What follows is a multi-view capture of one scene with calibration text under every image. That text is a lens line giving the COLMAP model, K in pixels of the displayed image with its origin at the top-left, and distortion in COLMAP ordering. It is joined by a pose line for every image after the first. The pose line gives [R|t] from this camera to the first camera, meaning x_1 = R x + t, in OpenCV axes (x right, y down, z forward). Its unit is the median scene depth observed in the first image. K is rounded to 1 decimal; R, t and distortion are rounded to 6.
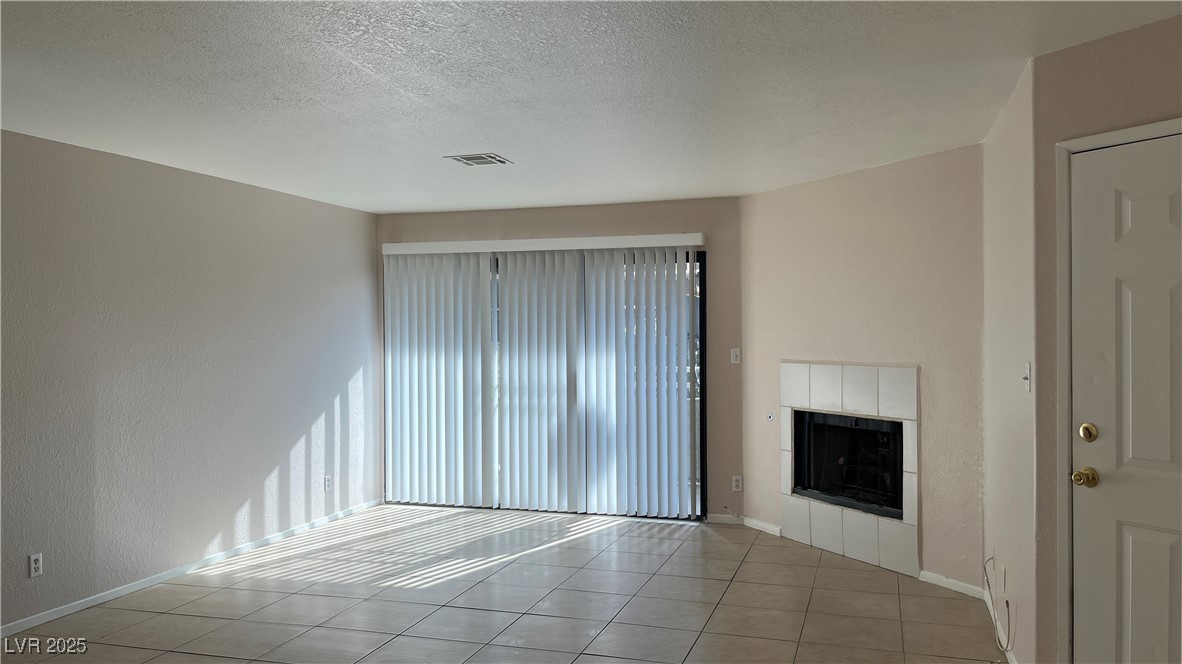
lens RADIAL K [[903.5, 0, 595.4], [0, 903.5, 337.9], [0, 0, 1]] dist [0.065136, -0.082573]
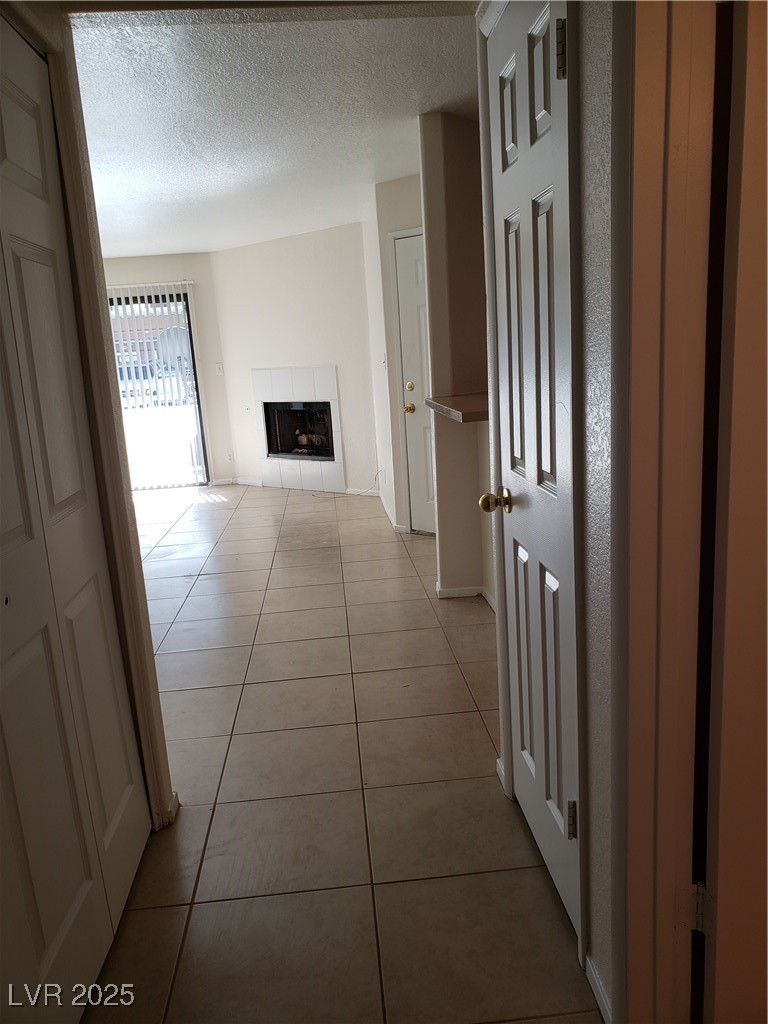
lens RADIAL K [[784.6, 0, 389.7], [0, 784.6, 525.6], [0, 0, 1]] dist [0.158862, -0.424647]
pose [[0.923708, -0.134738, 0.358621, -0.106540], [0.061958, 0.976328, 0.207233, 0.024234], [-0.378054, -0.169203, 0.910190, -0.386926]]
